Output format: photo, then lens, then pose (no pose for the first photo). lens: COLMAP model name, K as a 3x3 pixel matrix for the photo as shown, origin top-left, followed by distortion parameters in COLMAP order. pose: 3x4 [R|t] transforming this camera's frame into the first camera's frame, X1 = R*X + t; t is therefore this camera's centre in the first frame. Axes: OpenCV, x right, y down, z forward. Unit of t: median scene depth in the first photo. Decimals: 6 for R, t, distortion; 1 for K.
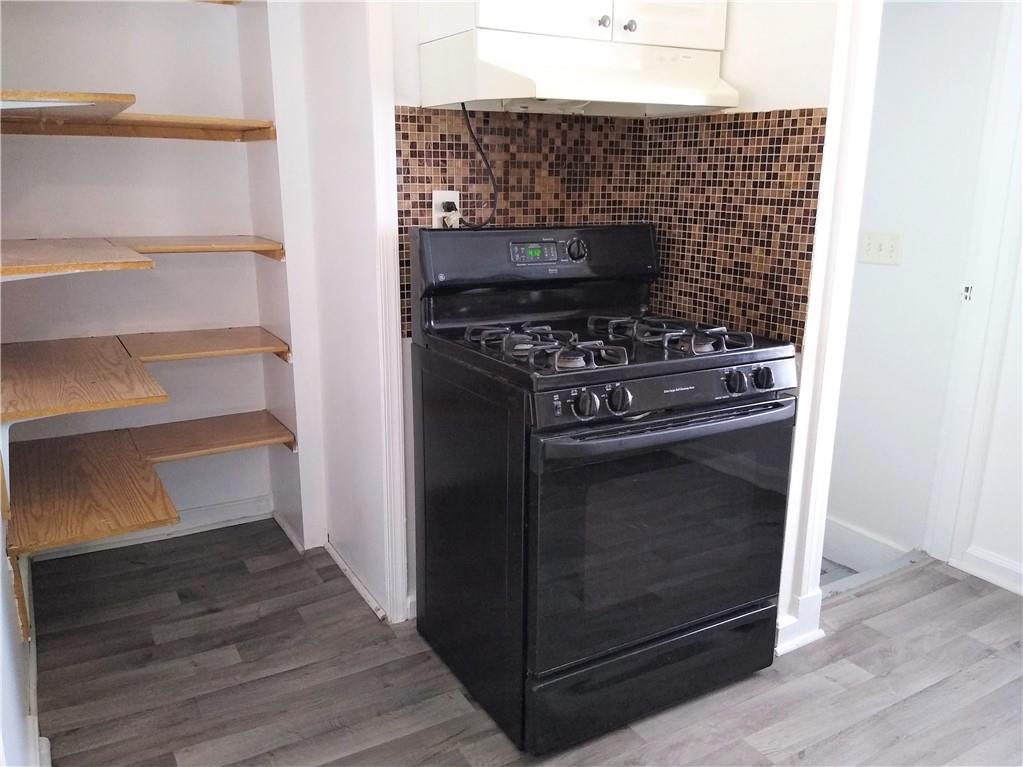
lens RADIAL K [[808.7, 0, 510.8], [0, 808.7, 382.9], [0, 0, 1]] dist [0.067223, -0.107382]
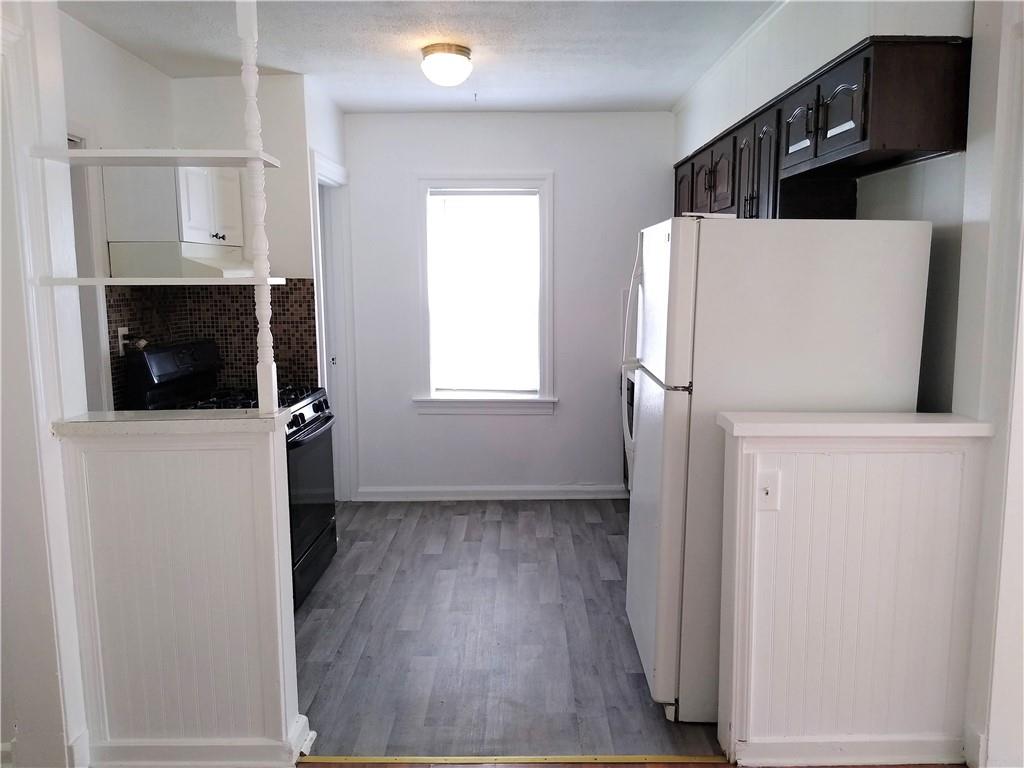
lens RADIAL K [[809.5, 0, 510.0], [0, 809.5, 384.1], [0, 0, 1]] dist [0.067223, -0.107382]
pose [[0.513268, -0.126018, 0.848926, -1.025228], [0.226525, 0.973976, 0.007622, 0.029823], [-0.827794, 0.188390, 0.528457, -0.435888]]
